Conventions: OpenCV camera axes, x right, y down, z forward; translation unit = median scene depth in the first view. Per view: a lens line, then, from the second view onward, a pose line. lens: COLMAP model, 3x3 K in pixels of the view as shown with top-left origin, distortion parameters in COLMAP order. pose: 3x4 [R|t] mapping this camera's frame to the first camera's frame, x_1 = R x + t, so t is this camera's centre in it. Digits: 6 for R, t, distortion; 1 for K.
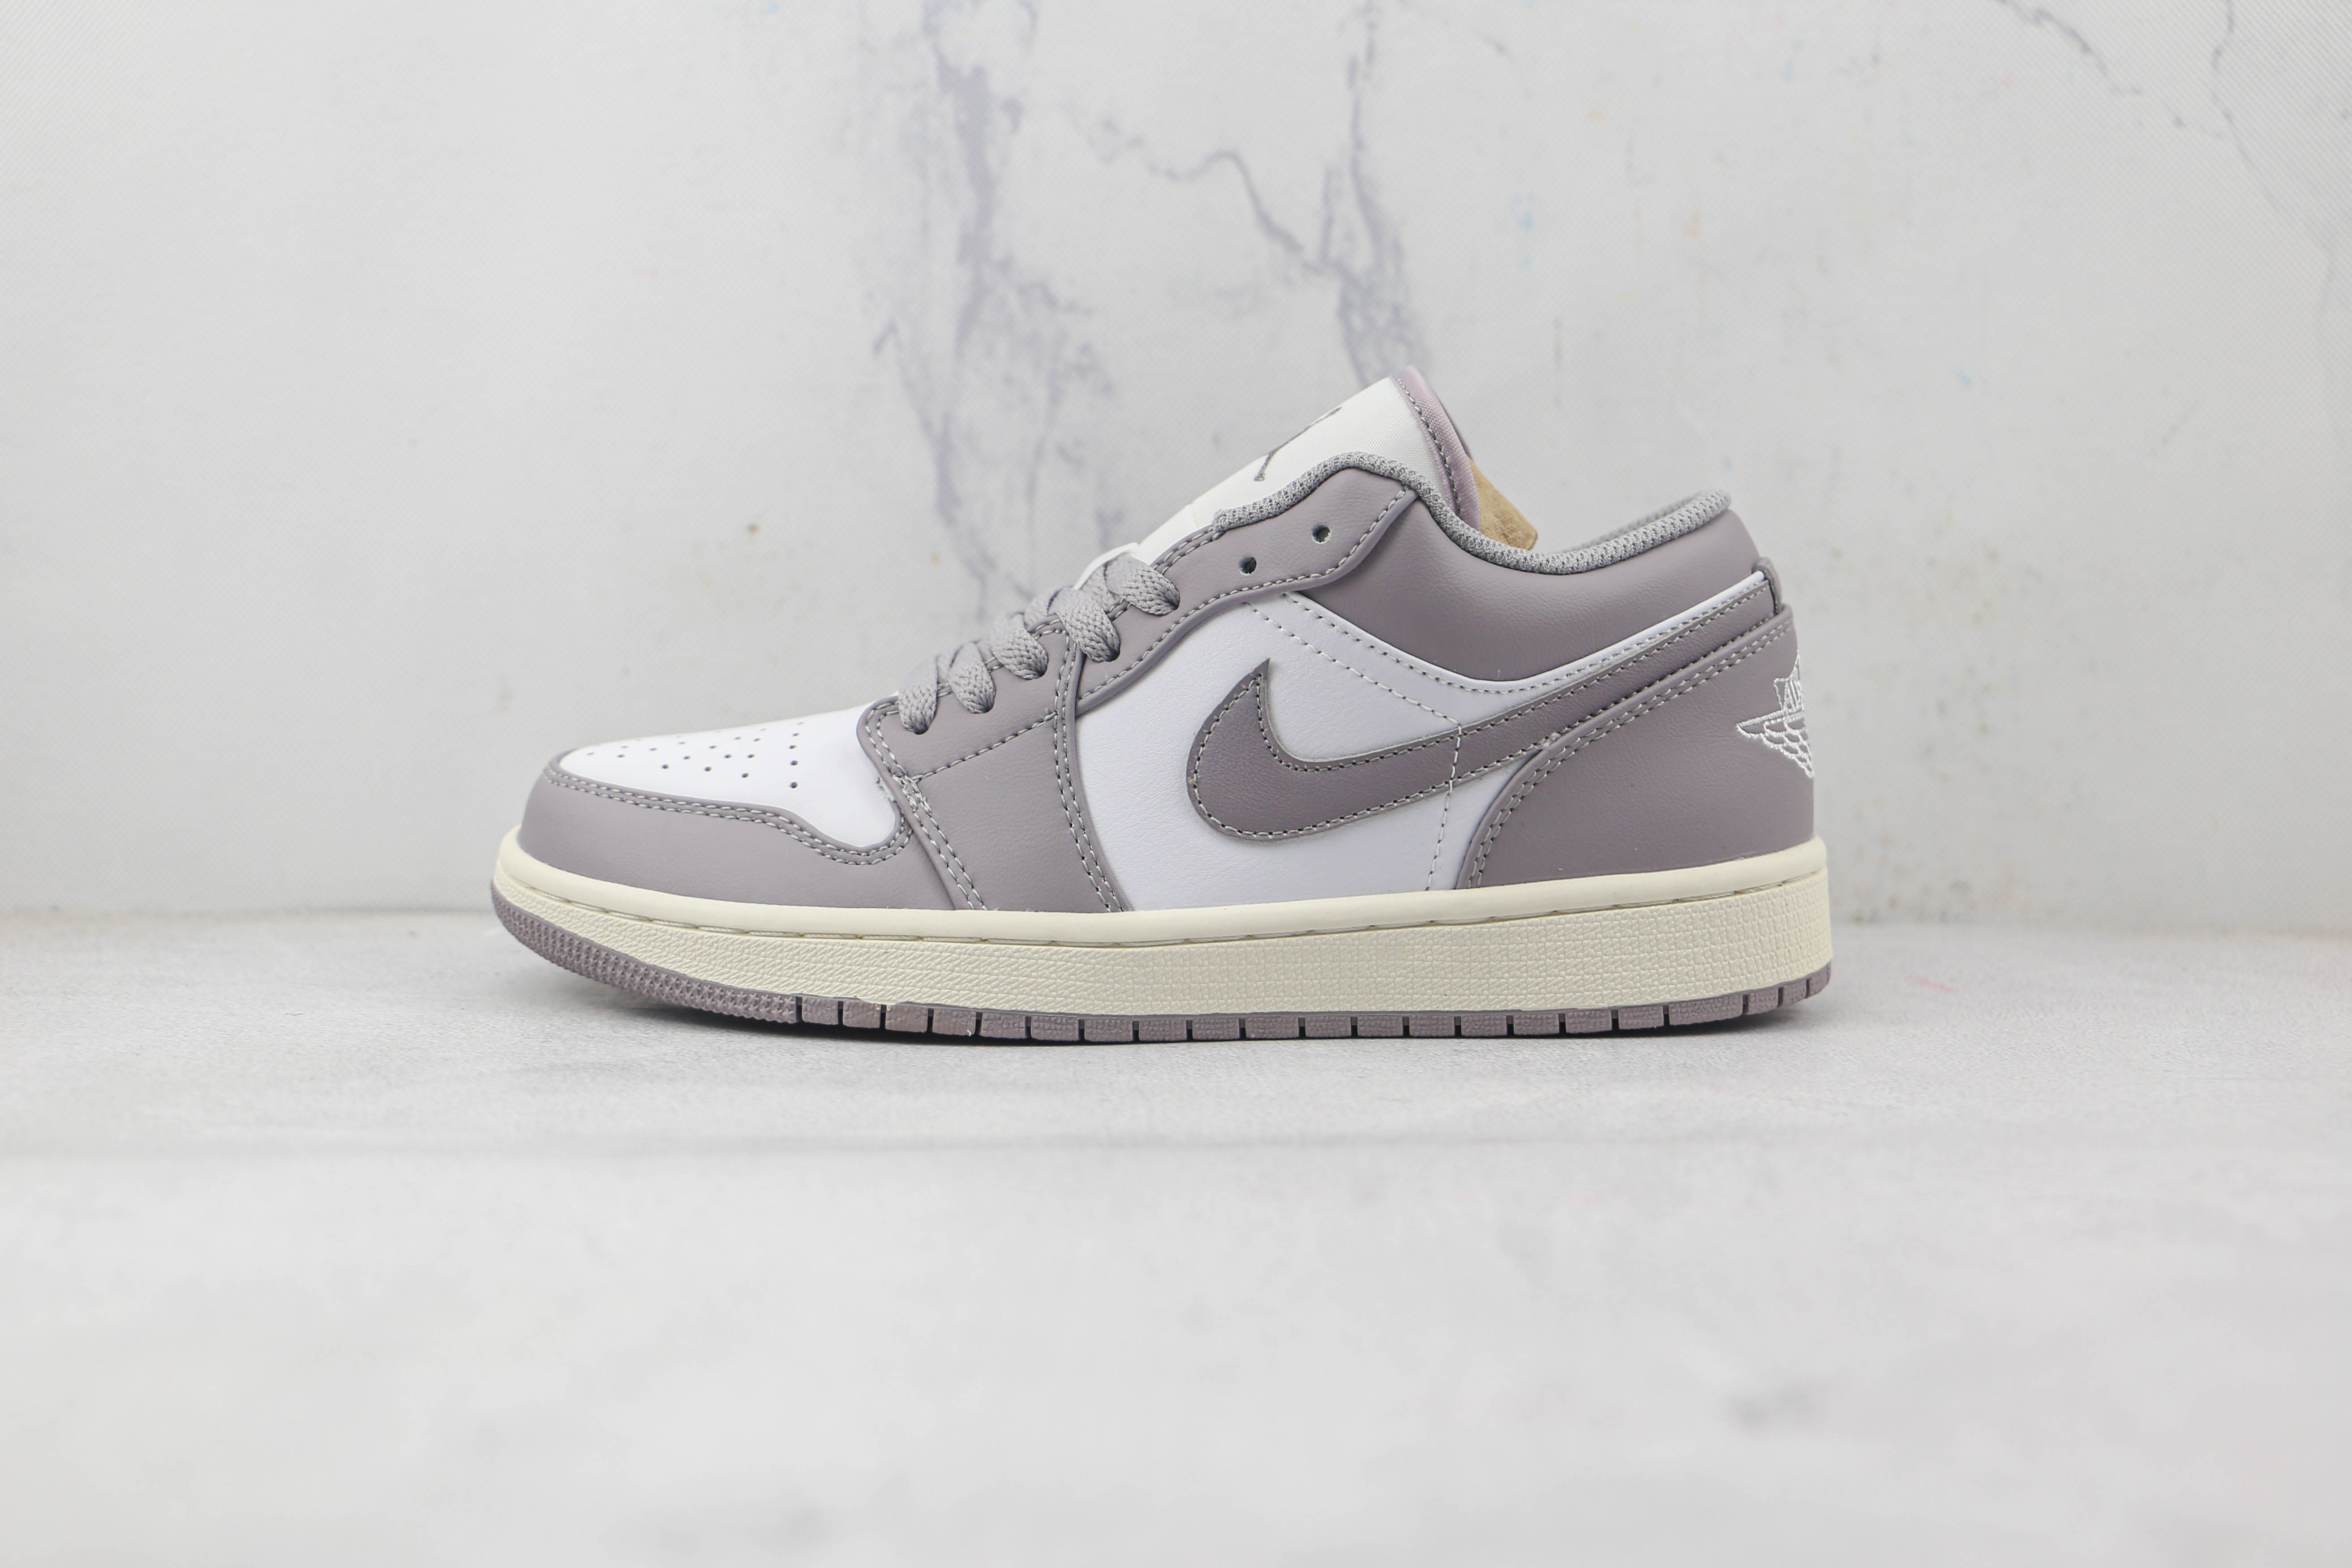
lens RADIAL K [[2673.8, 0, 1176.0], [0, 2673.8, 784.0], [0, 0, 1]] dist [-0.080311, 0.052675]
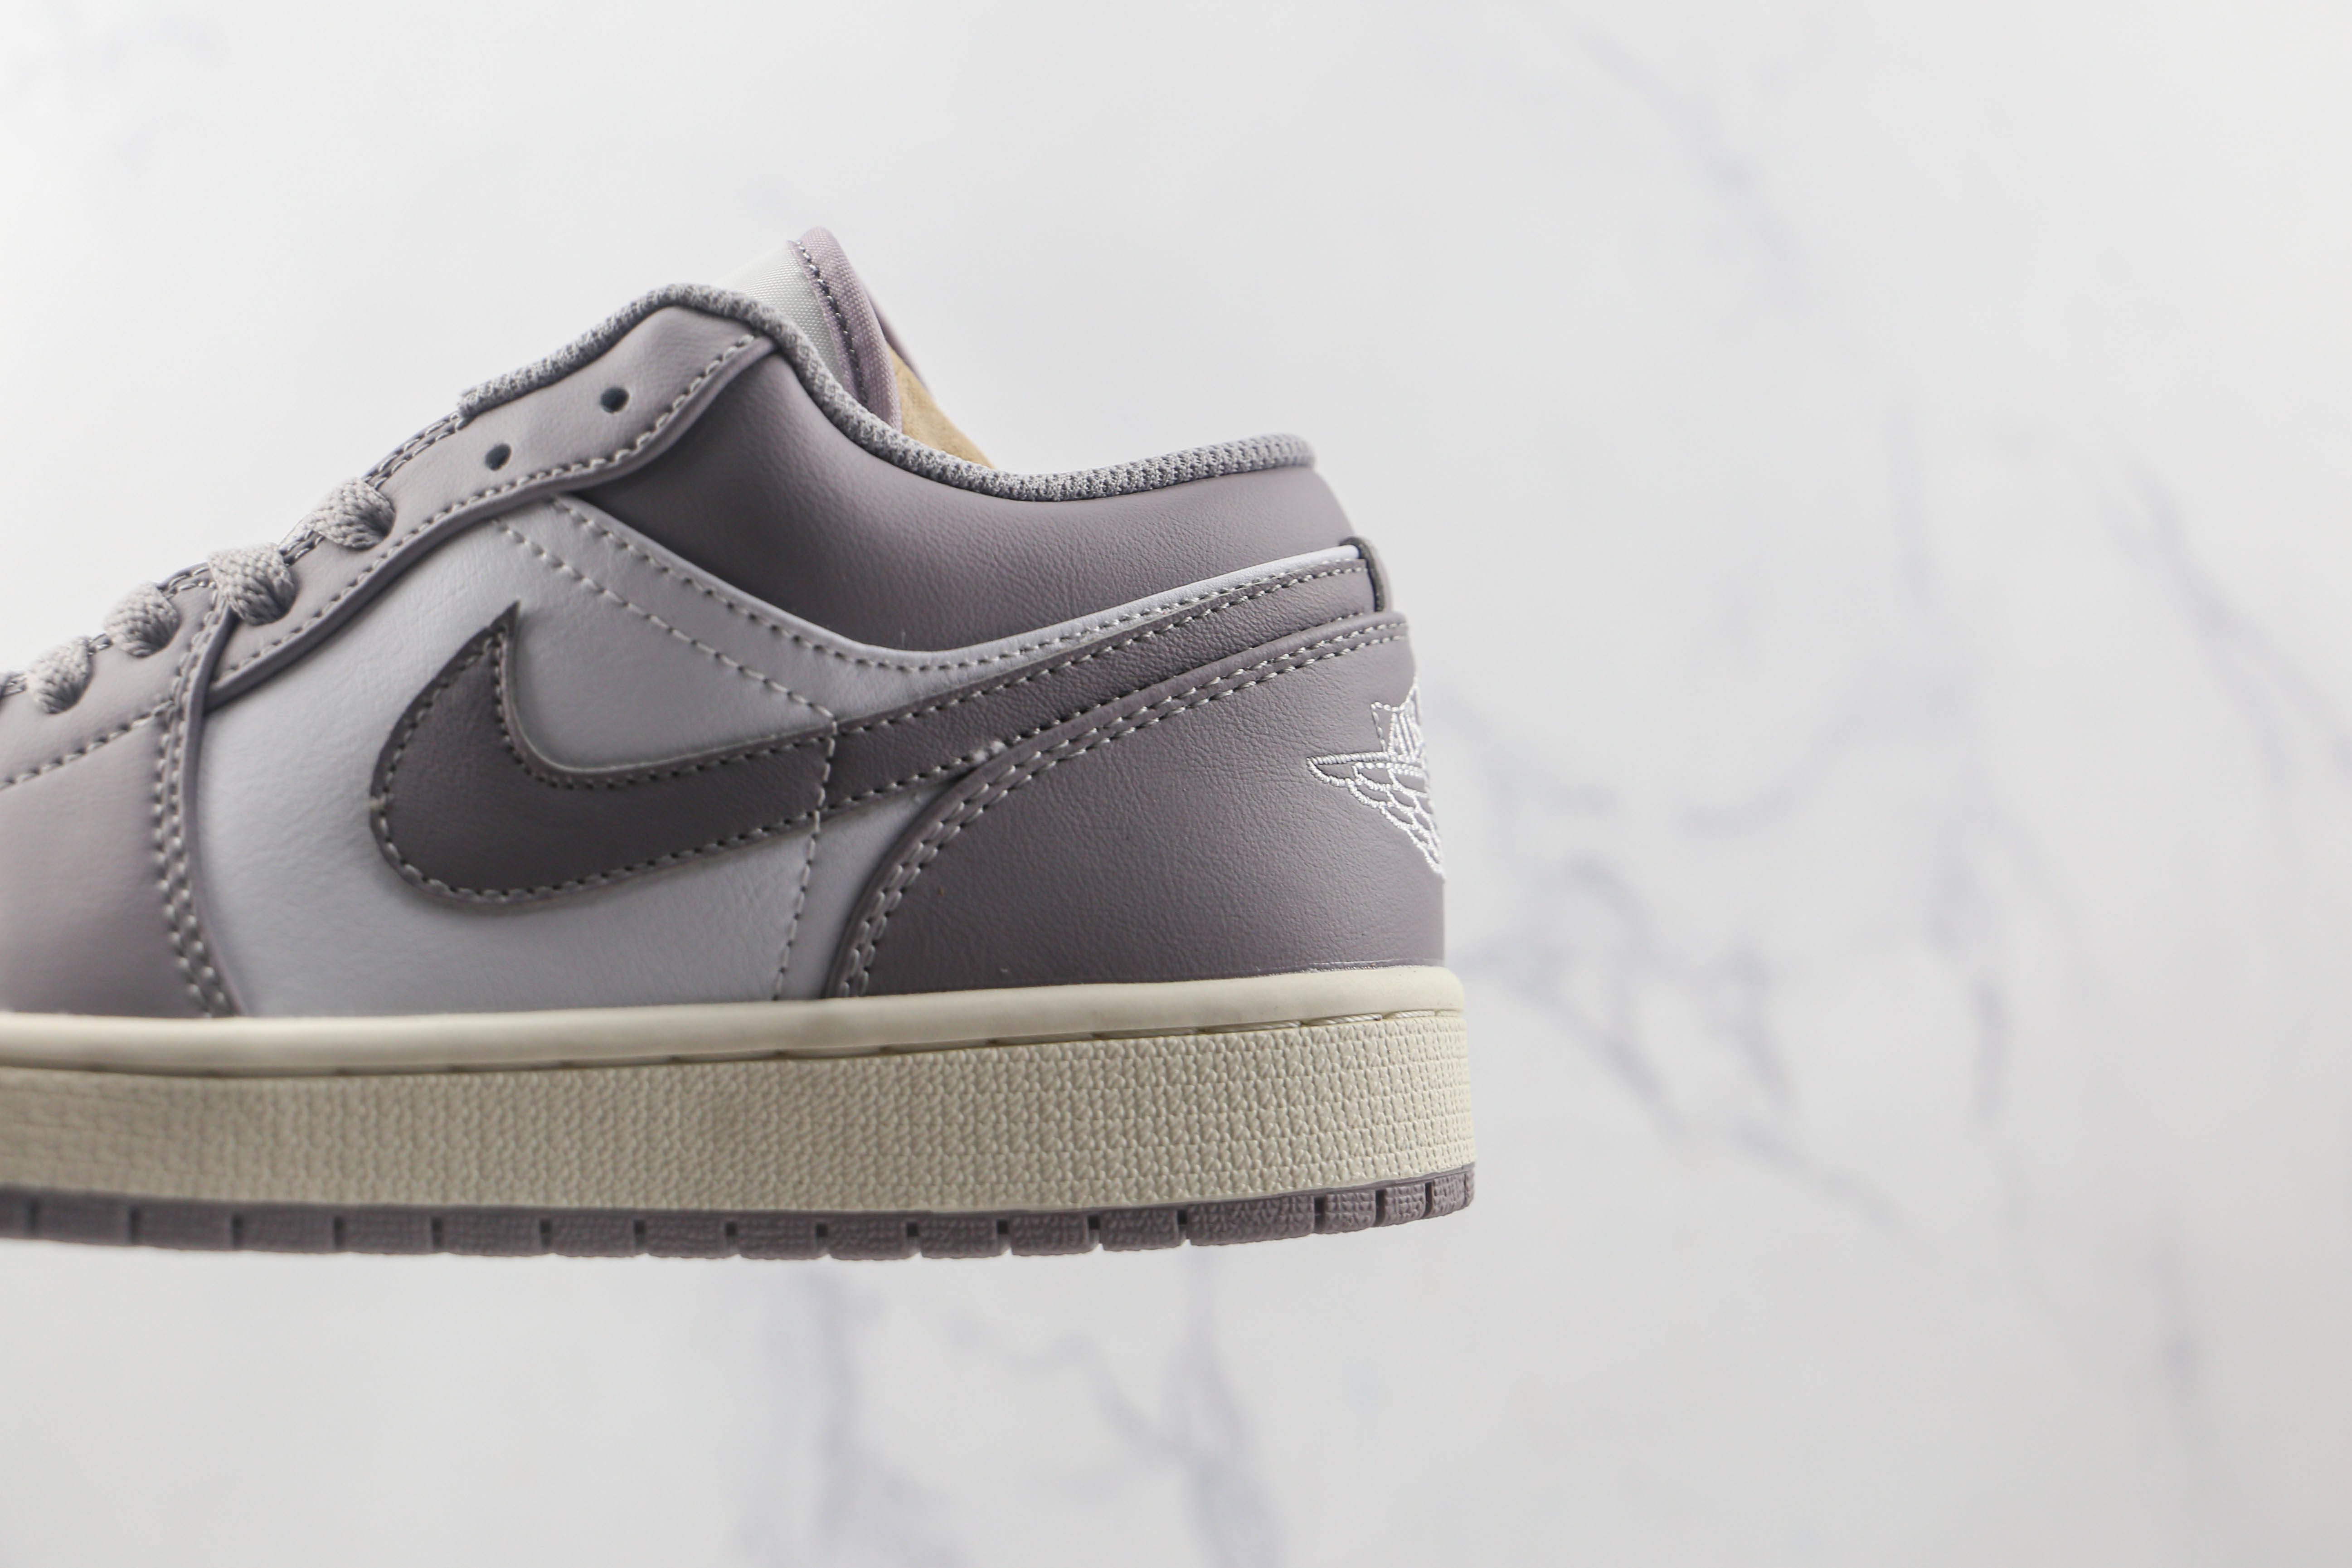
lens RADIAL K [[2558.4, 0, 1176.0], [0, 2558.4, 784.0], [0, 0, 1]] dist [0.028716, 0.016136]
pose [[0.996638, 0.028885, 0.076676, 0.136978], [-0.012915, 0.979482, -0.201117, 0.105061], [-0.080912, 0.199451, 0.976562, 0.430746]]
